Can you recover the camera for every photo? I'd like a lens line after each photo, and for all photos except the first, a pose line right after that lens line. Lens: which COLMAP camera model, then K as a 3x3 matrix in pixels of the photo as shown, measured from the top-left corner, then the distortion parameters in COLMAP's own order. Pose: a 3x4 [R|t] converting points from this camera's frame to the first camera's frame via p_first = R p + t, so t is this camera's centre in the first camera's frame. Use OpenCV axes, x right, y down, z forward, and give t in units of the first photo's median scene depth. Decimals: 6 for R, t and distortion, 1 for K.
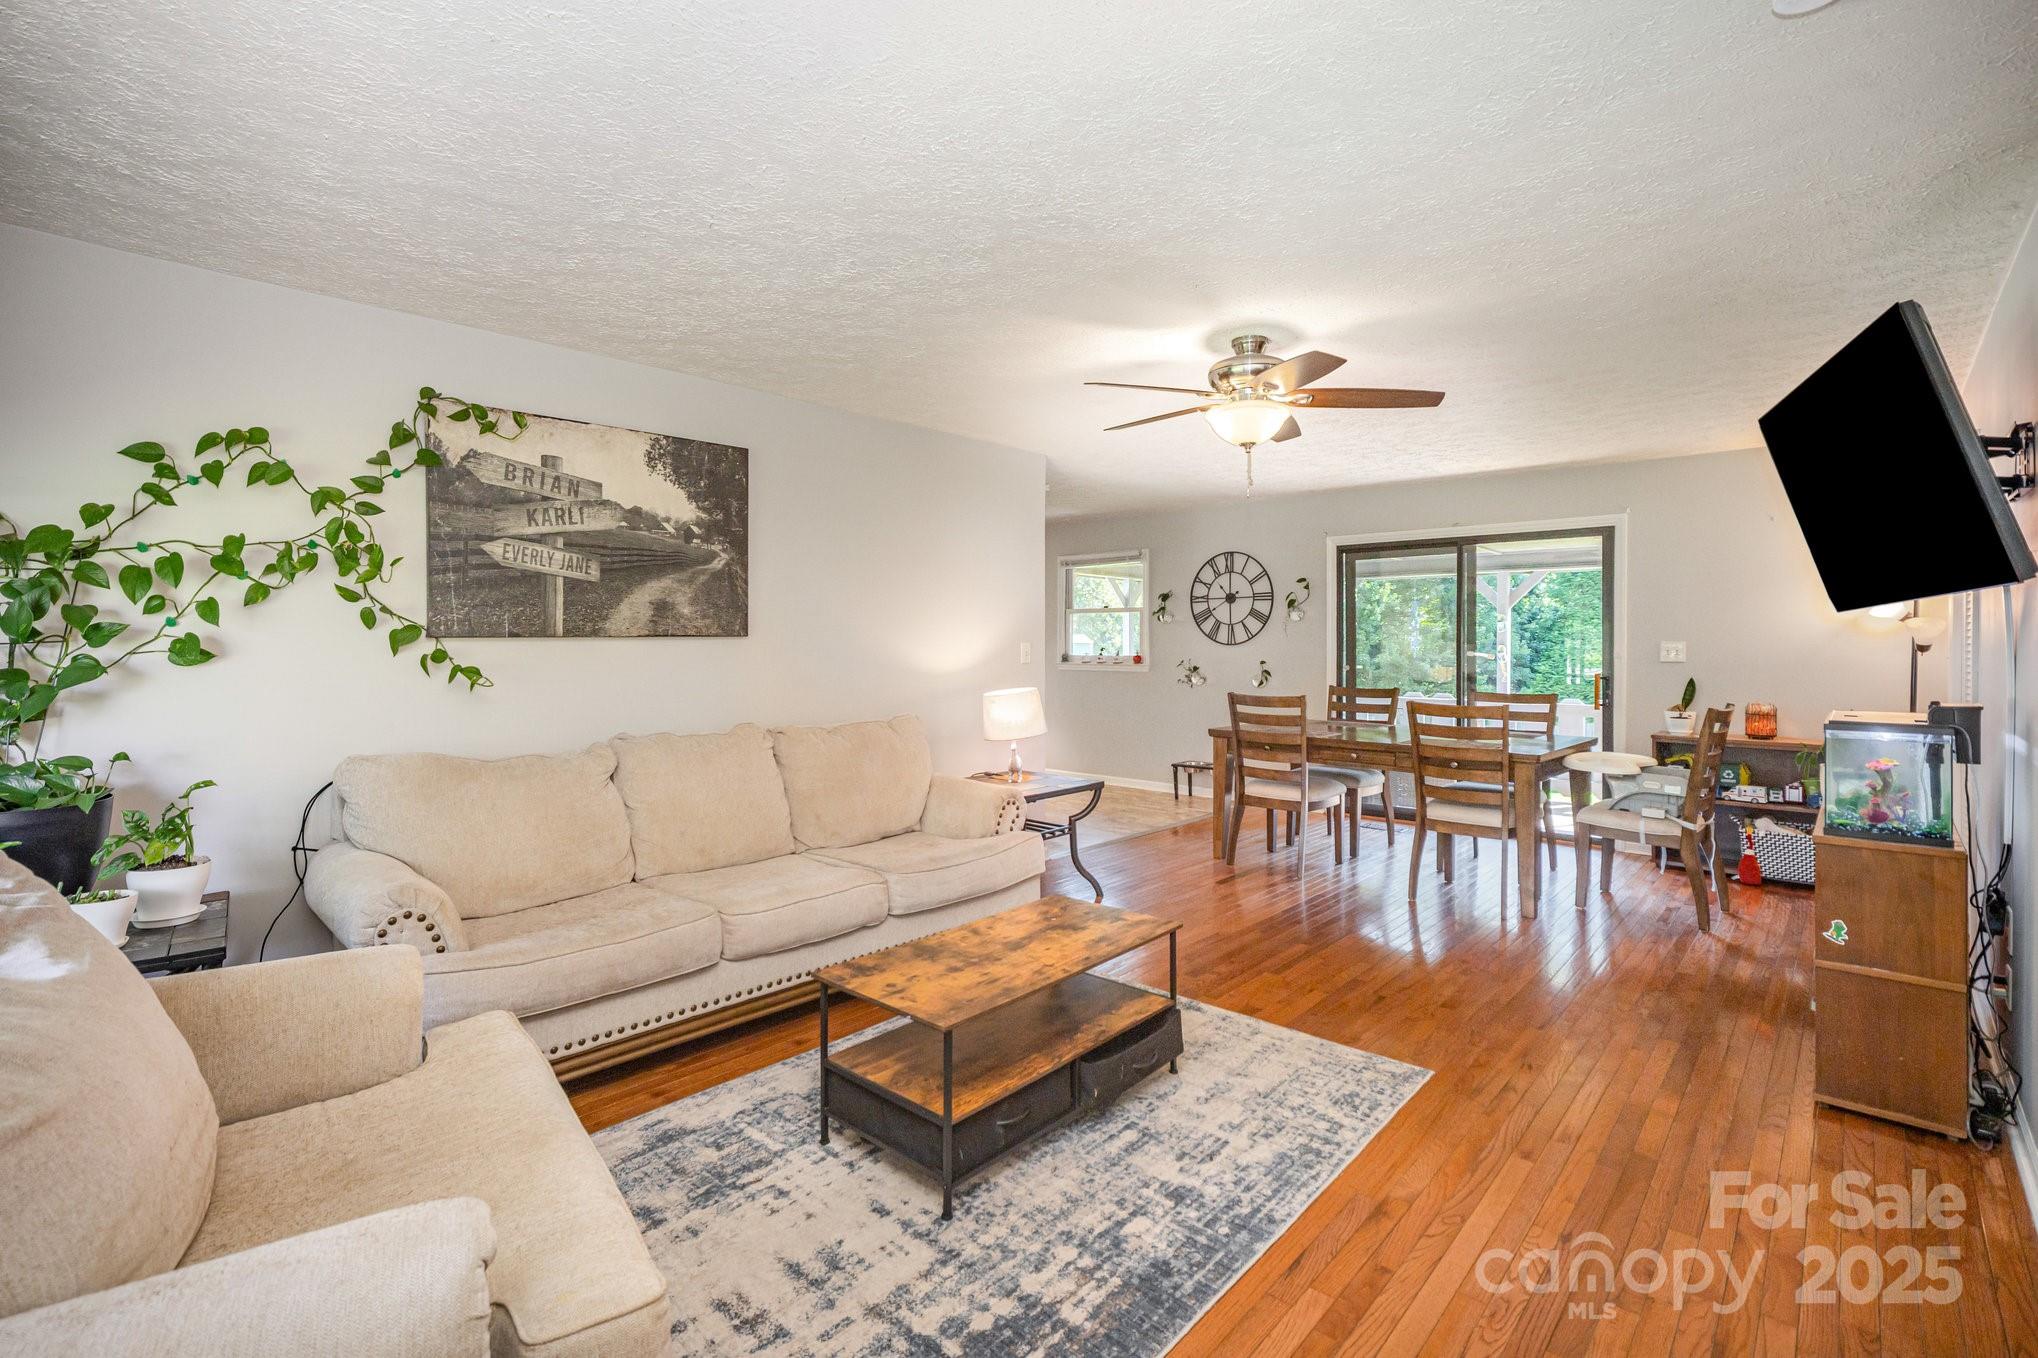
lens RADIAL K [[929.1, 0, 1017.3], [0, 929.1, 646.8], [0, 0, 1]] dist [-0.024342, 0.000017]
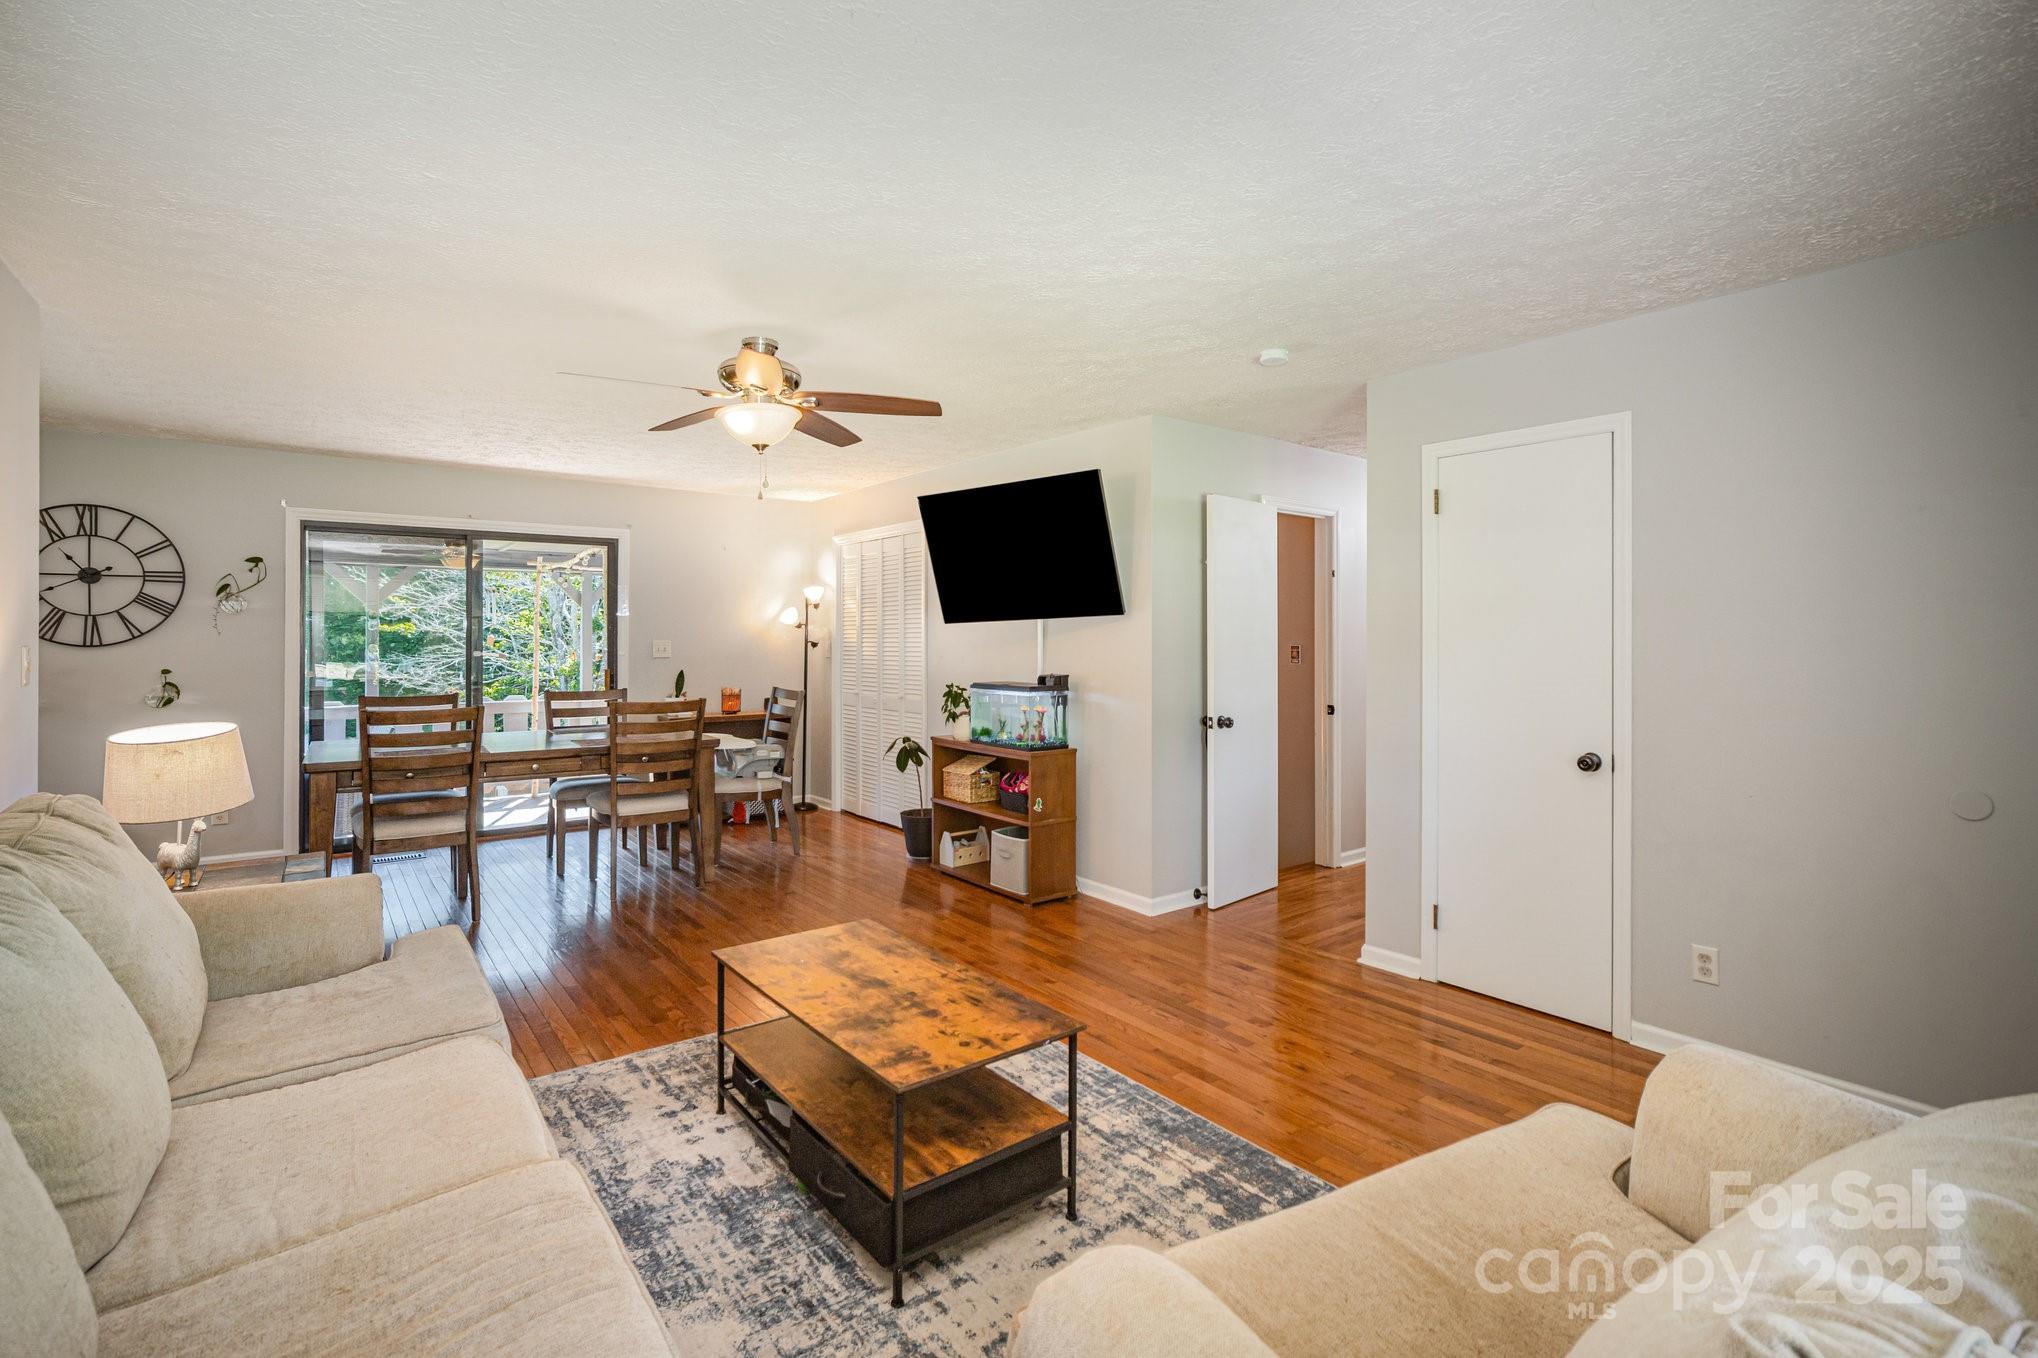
lens RADIAL K [[938.4, 0, 1016.6], [0, 938.4, 634.7], [0, 0, 1]] dist [-0.016974, 0.000171]
pose [[0.163805, 0.002782, 0.986489, -0.931069], [0.005584, 0.999977, -0.003747, -0.013902], [-0.986477, 0.006122, 0.163786, 0.753639]]
